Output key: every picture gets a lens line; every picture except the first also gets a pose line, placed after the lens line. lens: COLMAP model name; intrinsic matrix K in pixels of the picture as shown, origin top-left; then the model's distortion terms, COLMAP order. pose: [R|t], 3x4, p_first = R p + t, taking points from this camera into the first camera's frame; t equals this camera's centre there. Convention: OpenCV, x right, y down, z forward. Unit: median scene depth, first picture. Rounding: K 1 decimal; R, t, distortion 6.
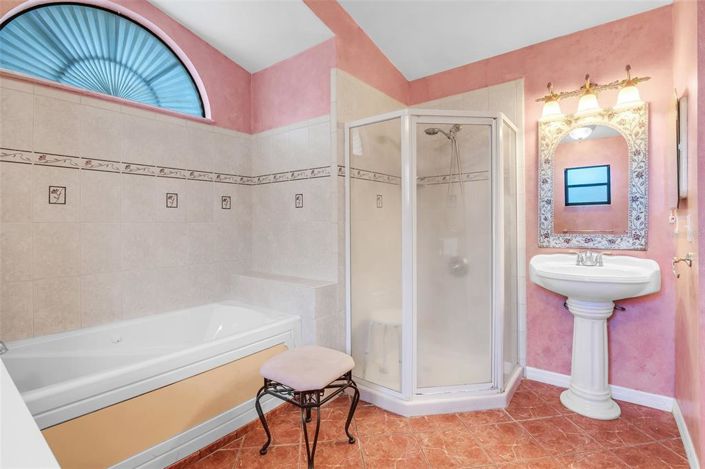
lens RADIAL K [[335.0, 0, 346.0], [0, 335.0, 224.1], [0, 0, 1]] dist [-0.041044, 0.001463]
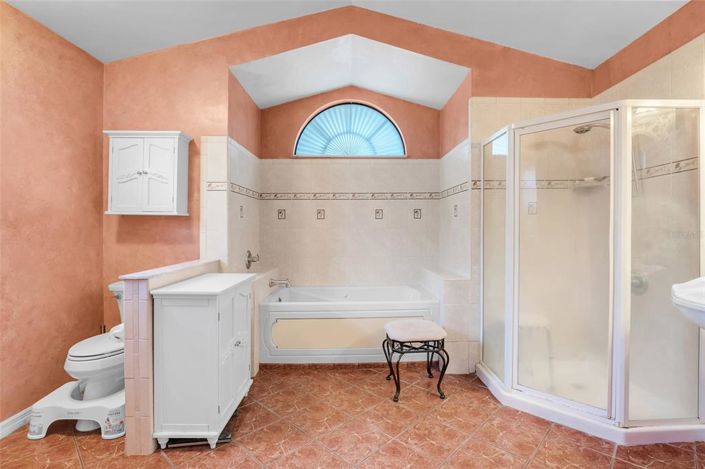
lens RADIAL K [[335.0, 0, 352.7], [0, 335.0, 235.8], [0, 0, 1]] dist [-0.041044, 0.001463]
pose [[0.615826, 0.019503, -0.787641, 0.682970], [0.000195, 0.999690, 0.024906, -0.010053], [0.787882, -0.015491, 0.615631, -0.064357]]
